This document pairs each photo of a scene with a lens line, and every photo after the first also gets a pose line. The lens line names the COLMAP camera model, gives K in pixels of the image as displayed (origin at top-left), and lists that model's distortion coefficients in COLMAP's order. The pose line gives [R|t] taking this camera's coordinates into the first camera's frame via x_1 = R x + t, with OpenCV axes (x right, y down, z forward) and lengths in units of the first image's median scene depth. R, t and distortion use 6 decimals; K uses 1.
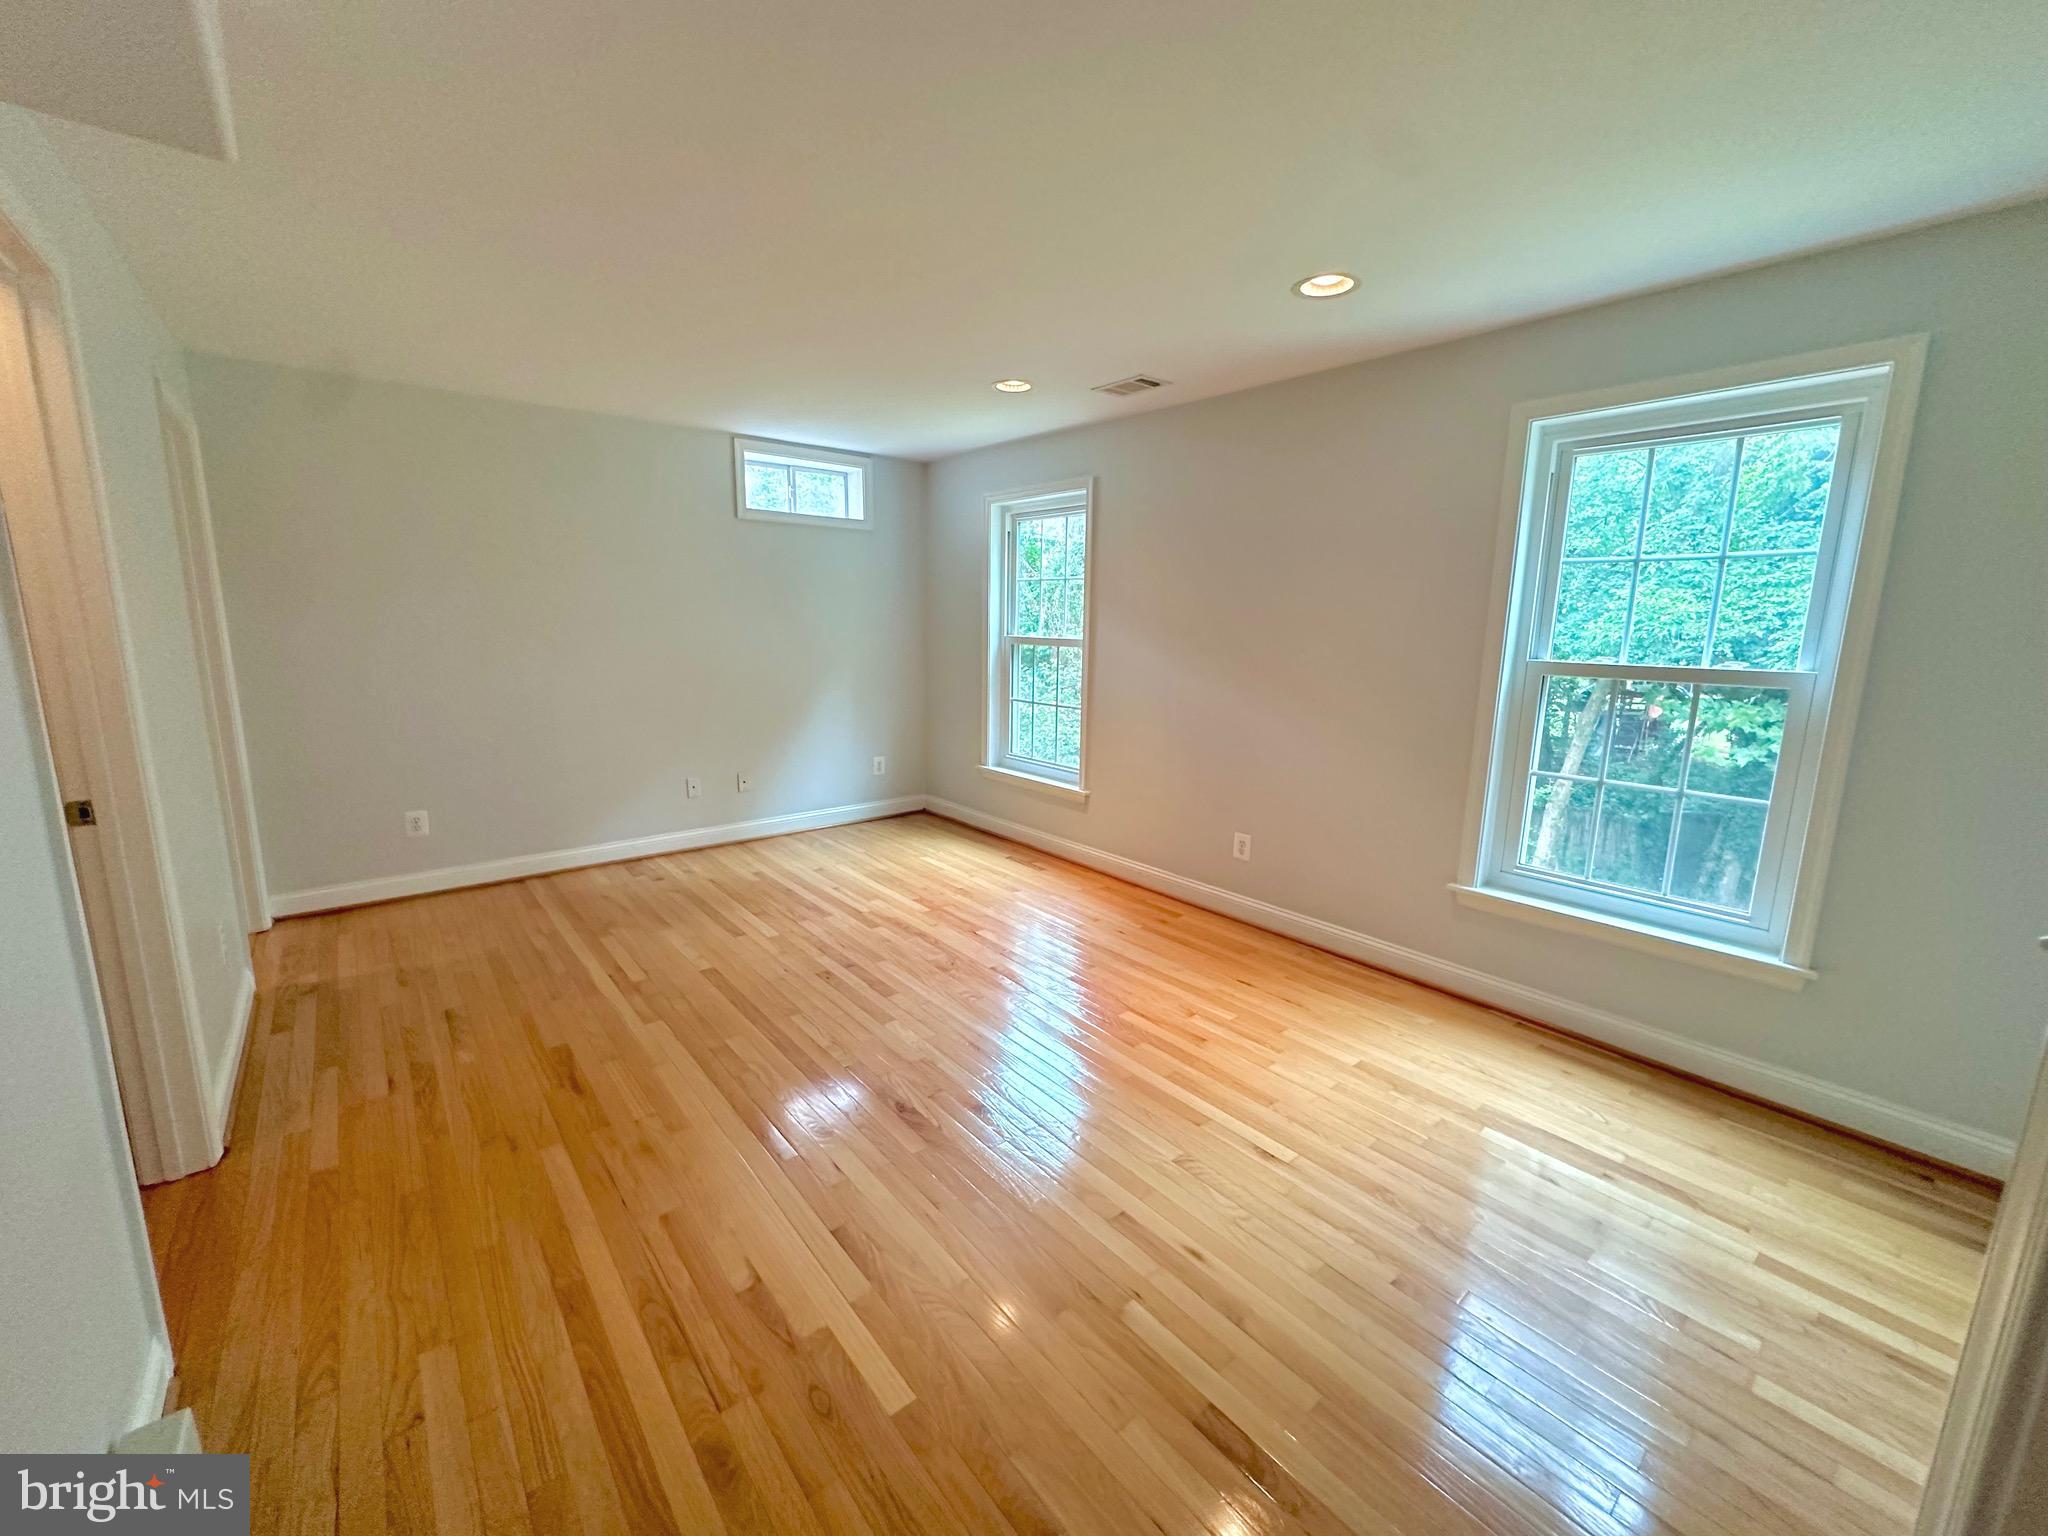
lens RADIAL K [[814.6, 0, 1023.1], [0, 814.6, 766.0], [0, 0, 1]] dist [-0.003517, 0.001196]
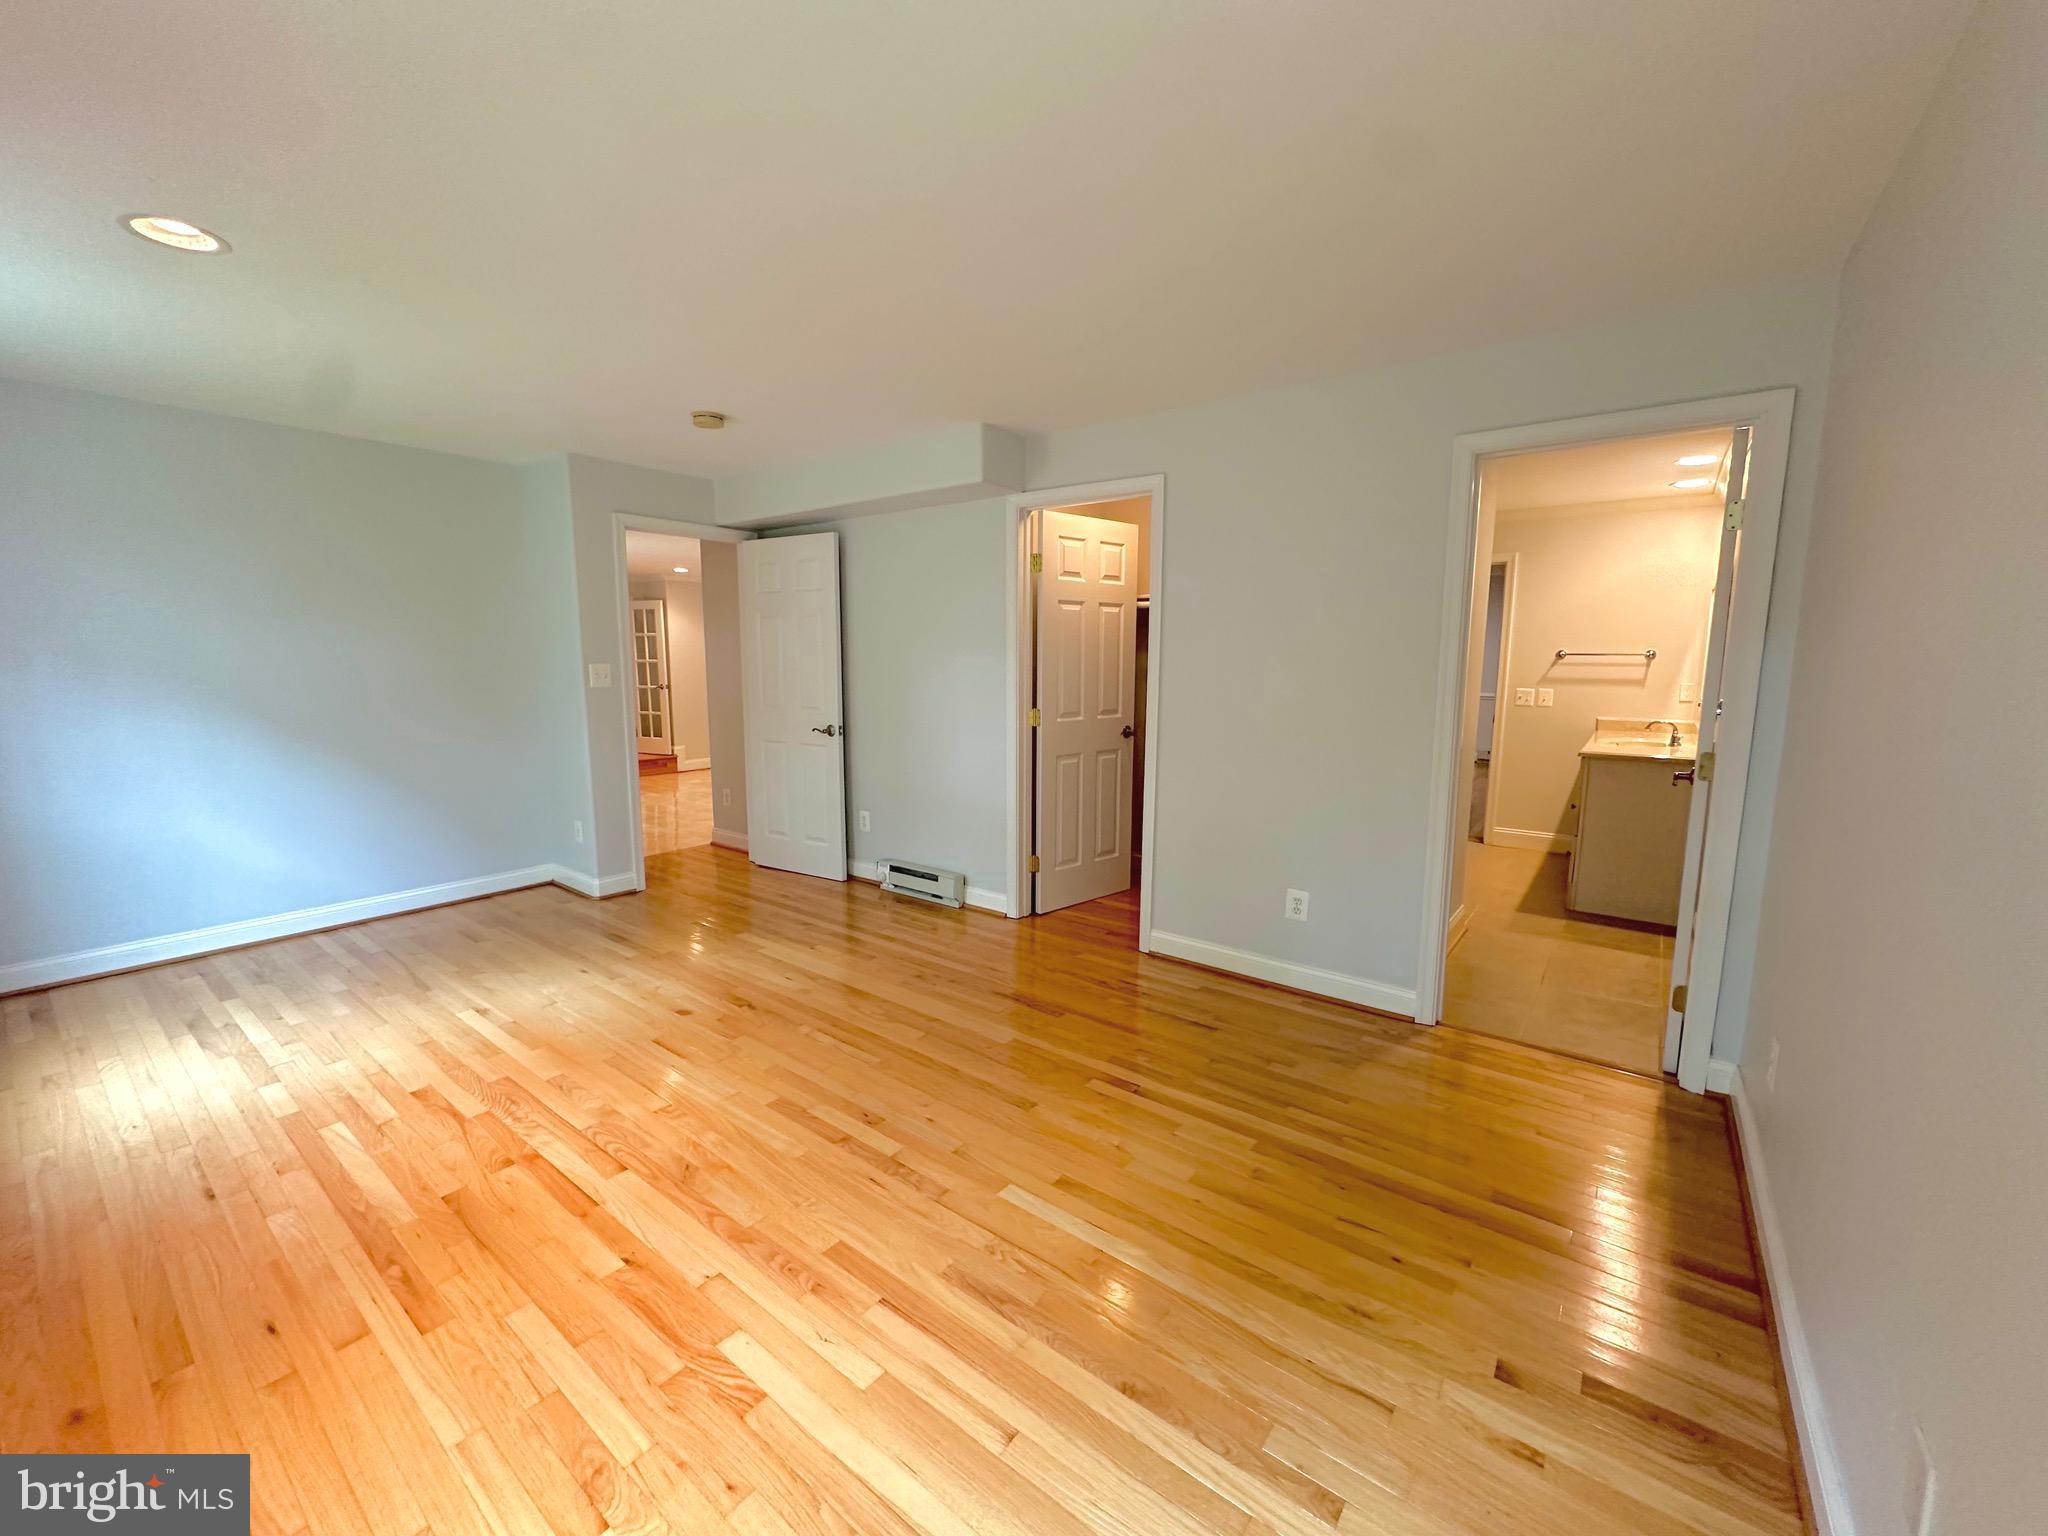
lens RADIAL K [[814.6, 0, 1024.4], [0, 814.6, 763.5], [0, 0, 1]] dist [-0.003517, 0.001196]
pose [[-0.975327, 0.010002, -0.220538, -0.228498], [-0.058789, 0.951134, 0.303129, -0.304300], [0.212793, 0.308615, -0.927079, 1.701274]]
